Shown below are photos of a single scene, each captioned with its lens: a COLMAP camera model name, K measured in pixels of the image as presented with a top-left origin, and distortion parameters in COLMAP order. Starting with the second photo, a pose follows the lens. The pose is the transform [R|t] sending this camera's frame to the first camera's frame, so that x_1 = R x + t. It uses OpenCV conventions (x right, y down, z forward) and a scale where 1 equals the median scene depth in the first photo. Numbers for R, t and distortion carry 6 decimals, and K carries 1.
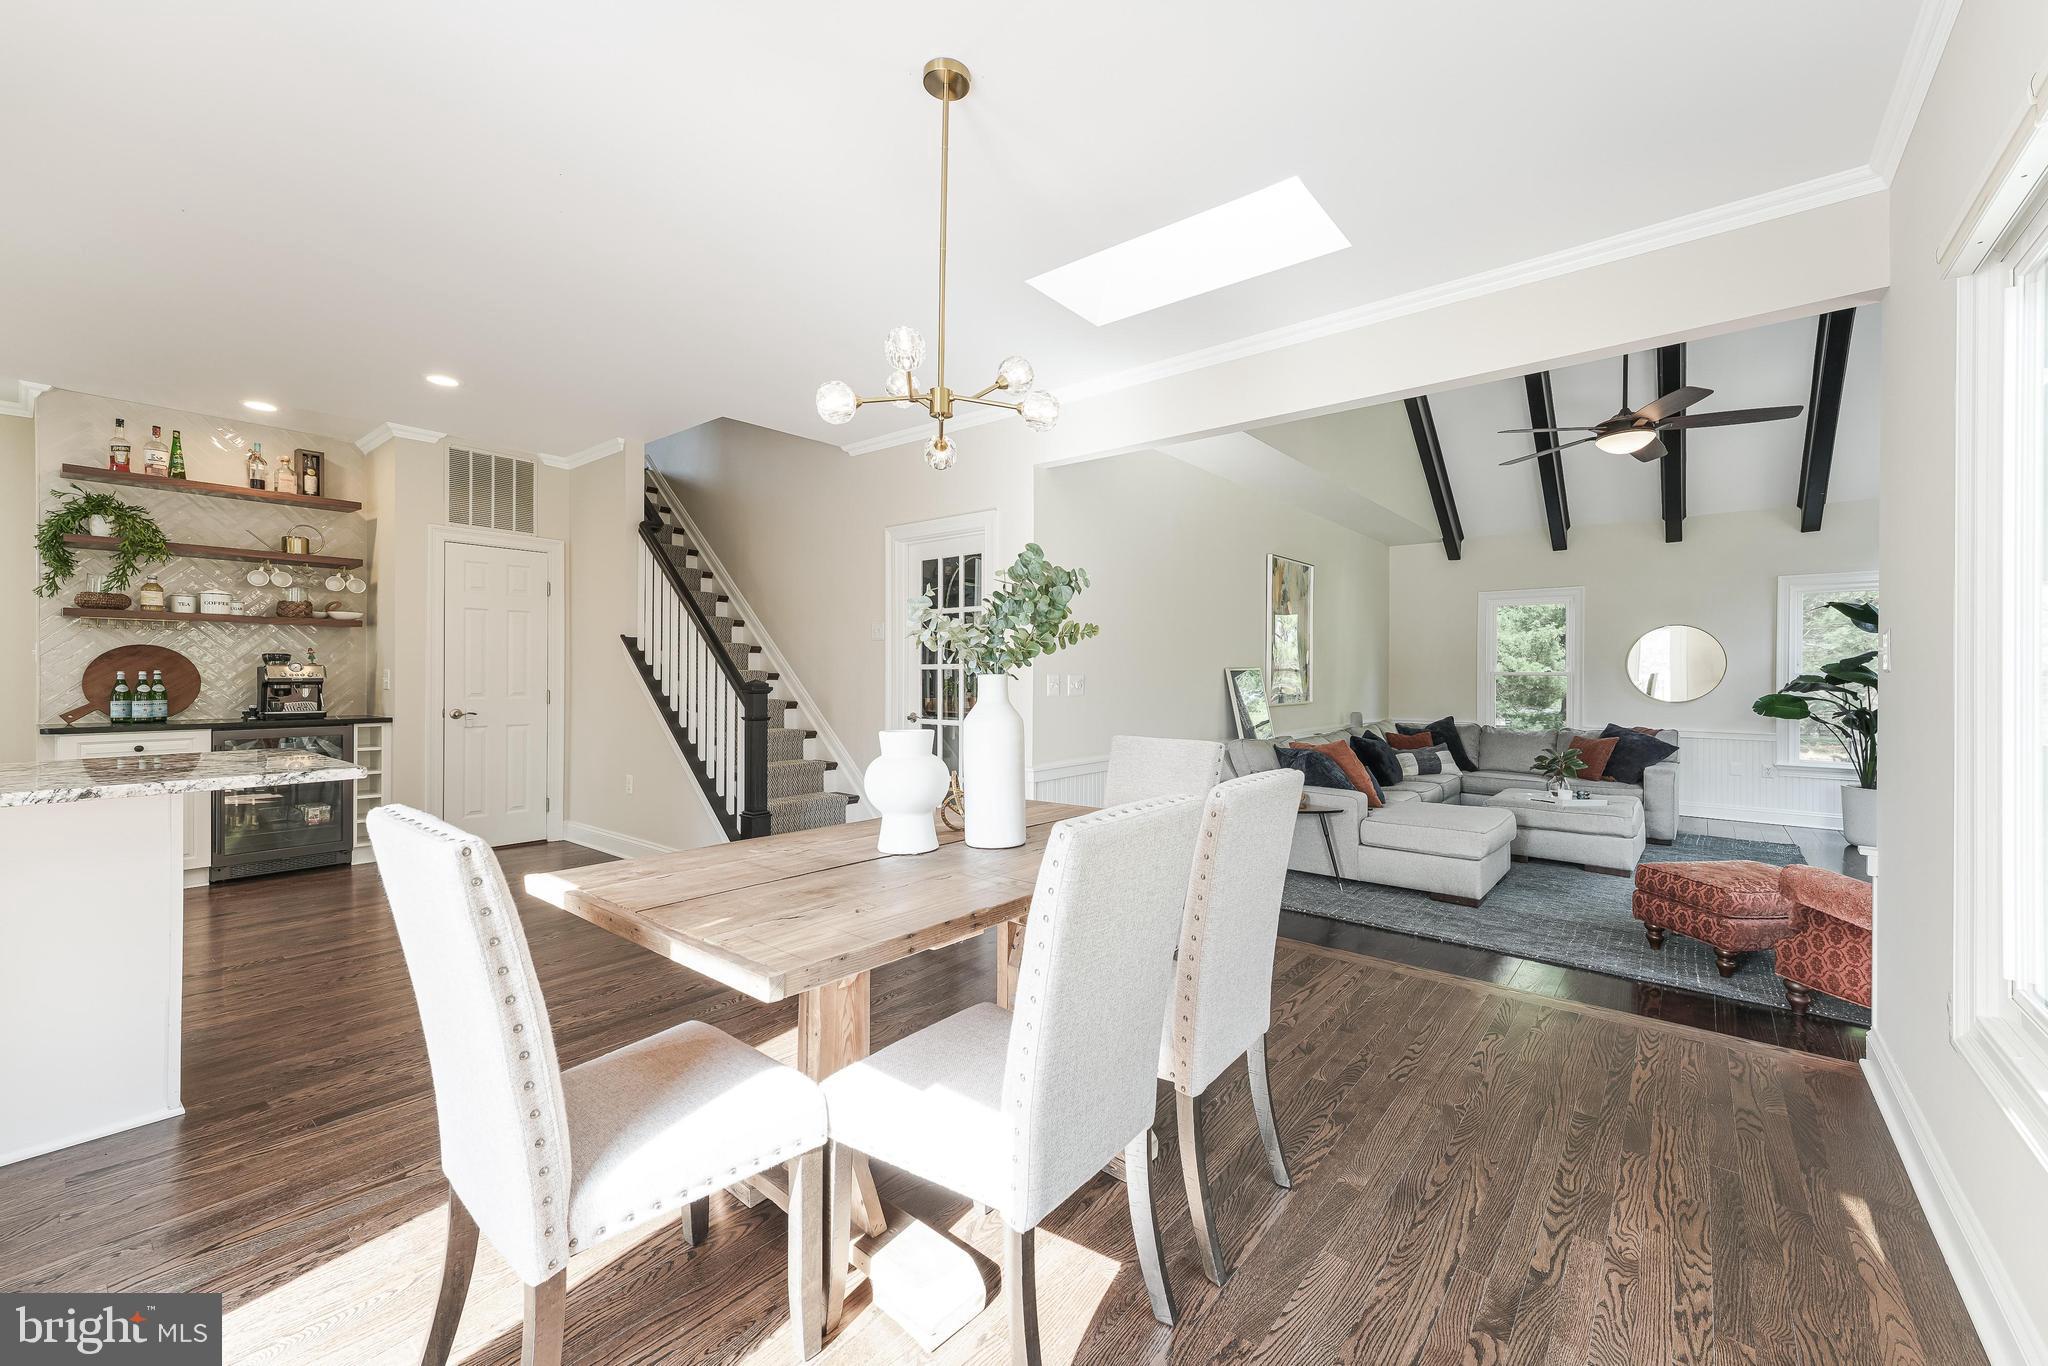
lens RADIAL K [[818.8, 0, 1029.1], [0, 818.8, 672.5], [0, 0, 1]] dist [-0.000108, -0.000035]
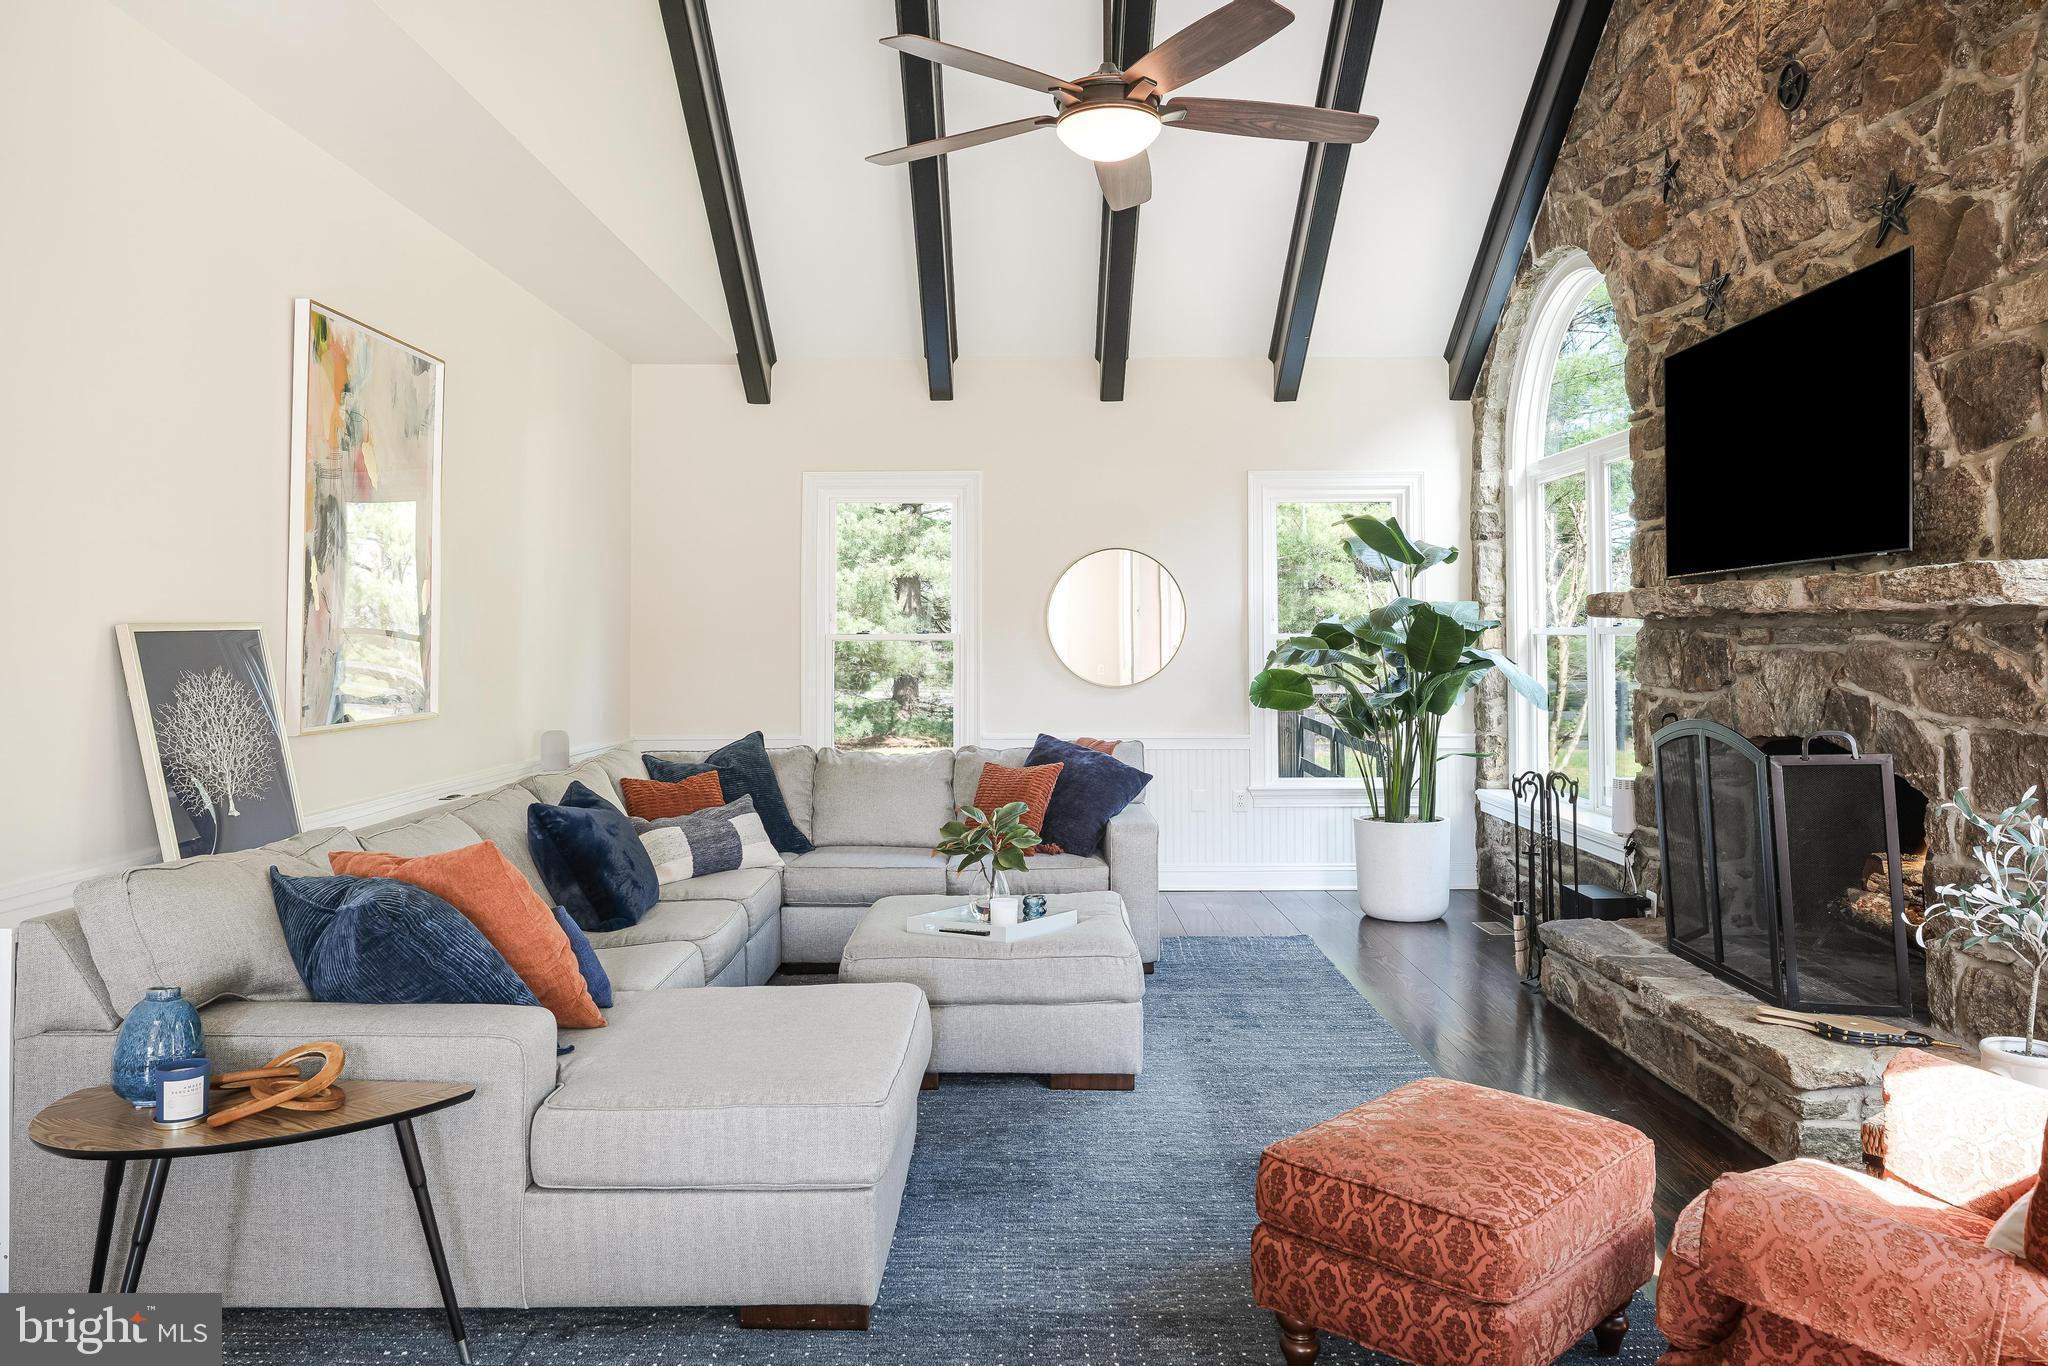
lens RADIAL K [[1418.8, 0, 1027.1], [0, 1418.8, 594.5], [0, 0, 1]] dist [-0.010647, 0.002424]
pose [[0.775889, 0.013834, 0.630717, 0.145048], [0.005973, 0.999554, -0.029271, 0.001048], [-0.630841, 0.026478, 0.775460, 0.318620]]
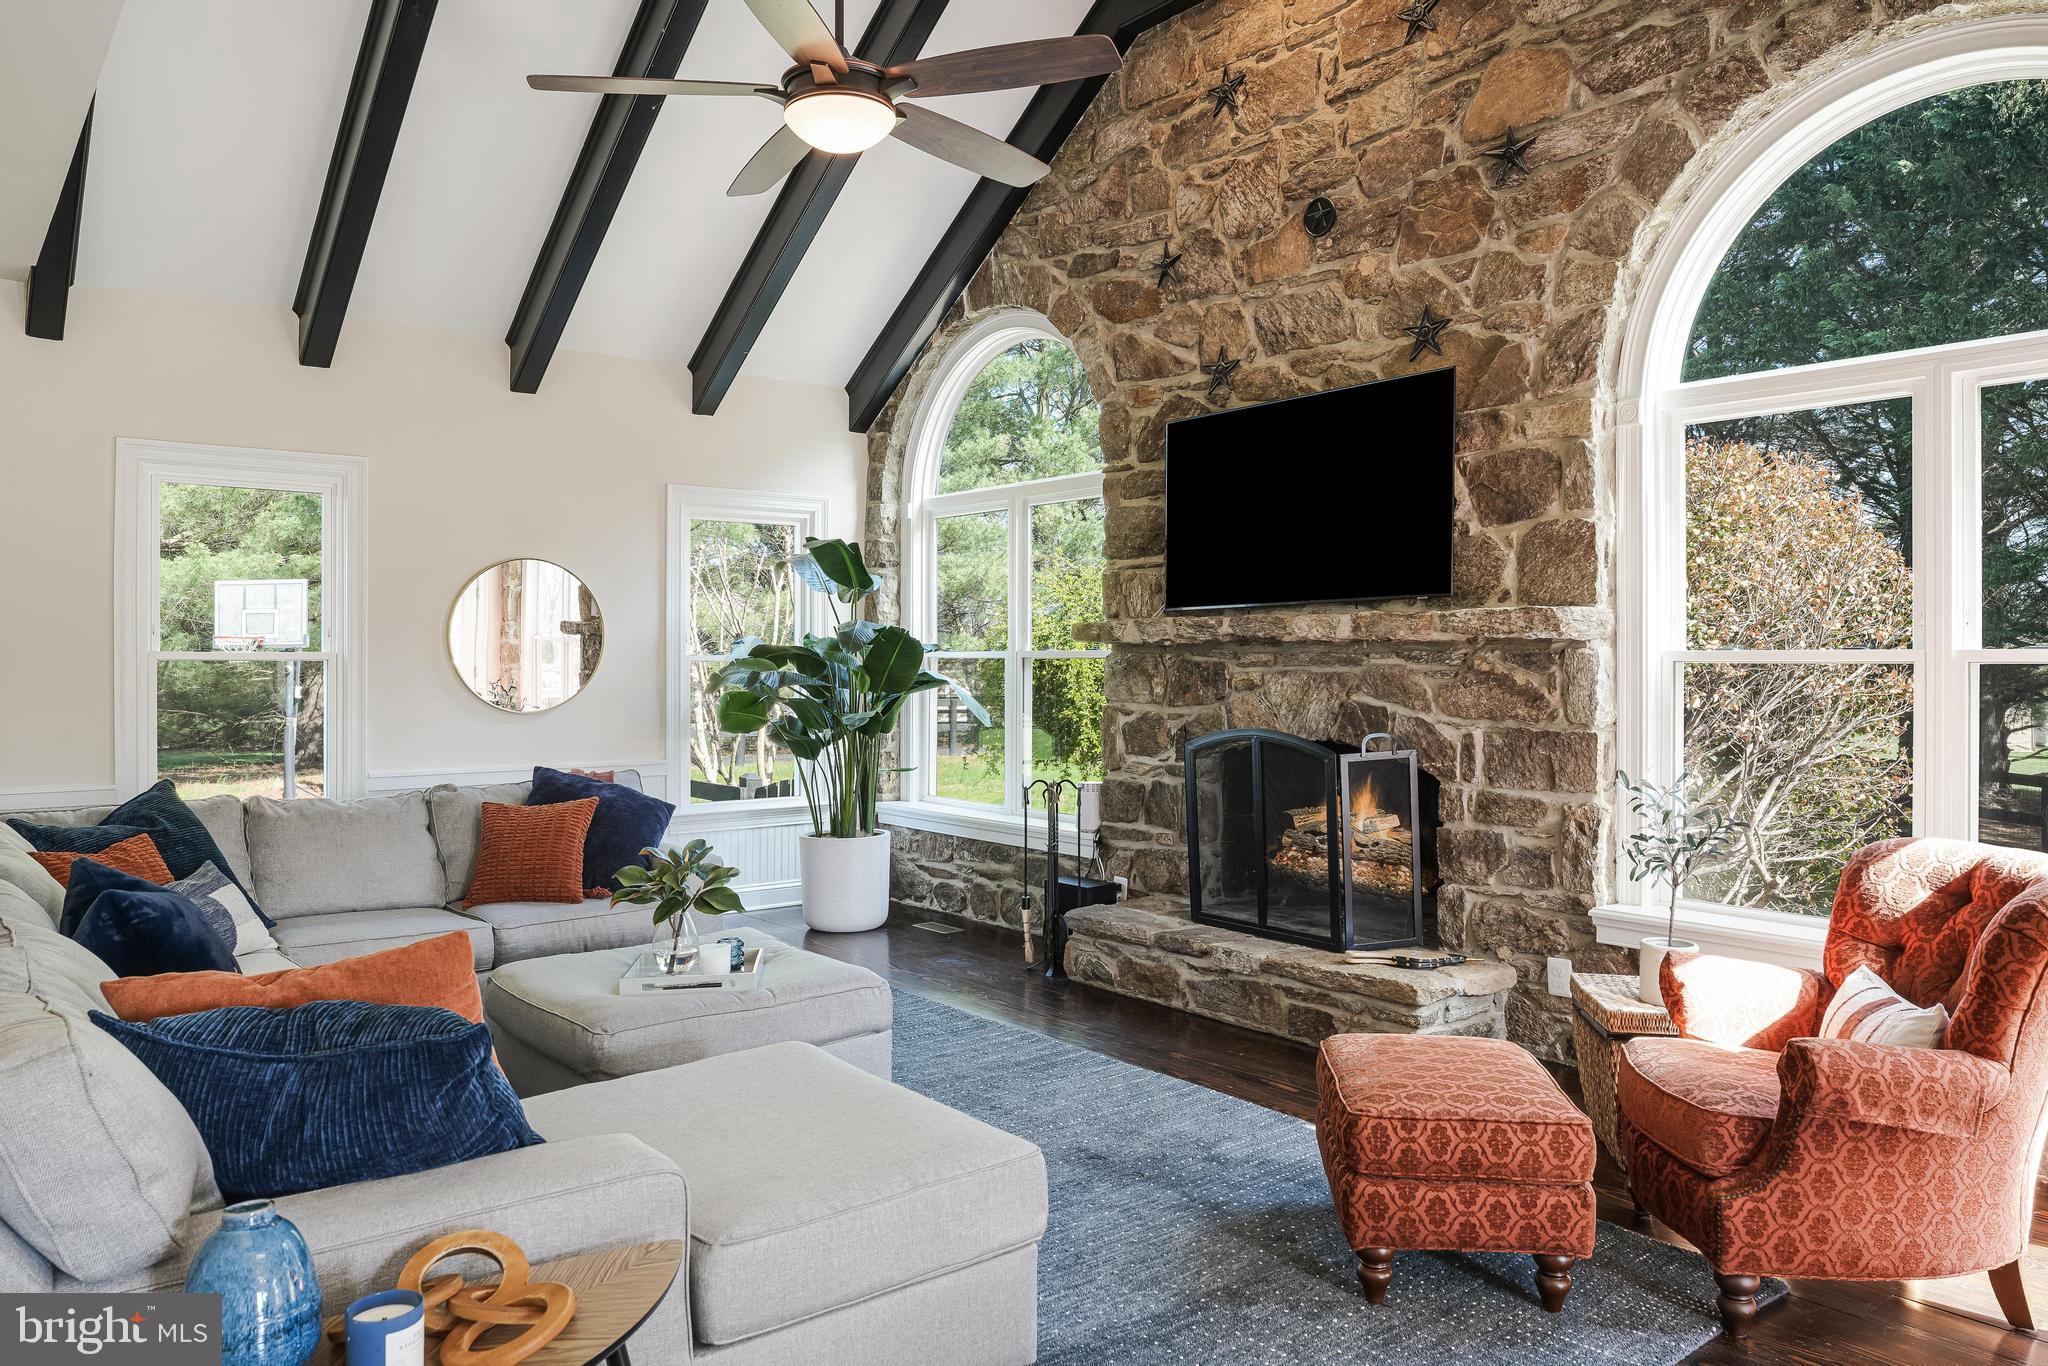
lens RADIAL K [[1419.7, 0, 1026.4], [0, 1419.7, 677.6], [0, 0, 1]] dist [-0.011096, -0.001502]
pose [[0.205366, -0.015948, 0.978555, 0.004627], [0.000120, 0.999868, 0.016270, 0.000186], [-0.978685, -0.003223, 0.205341, 0.571672]]
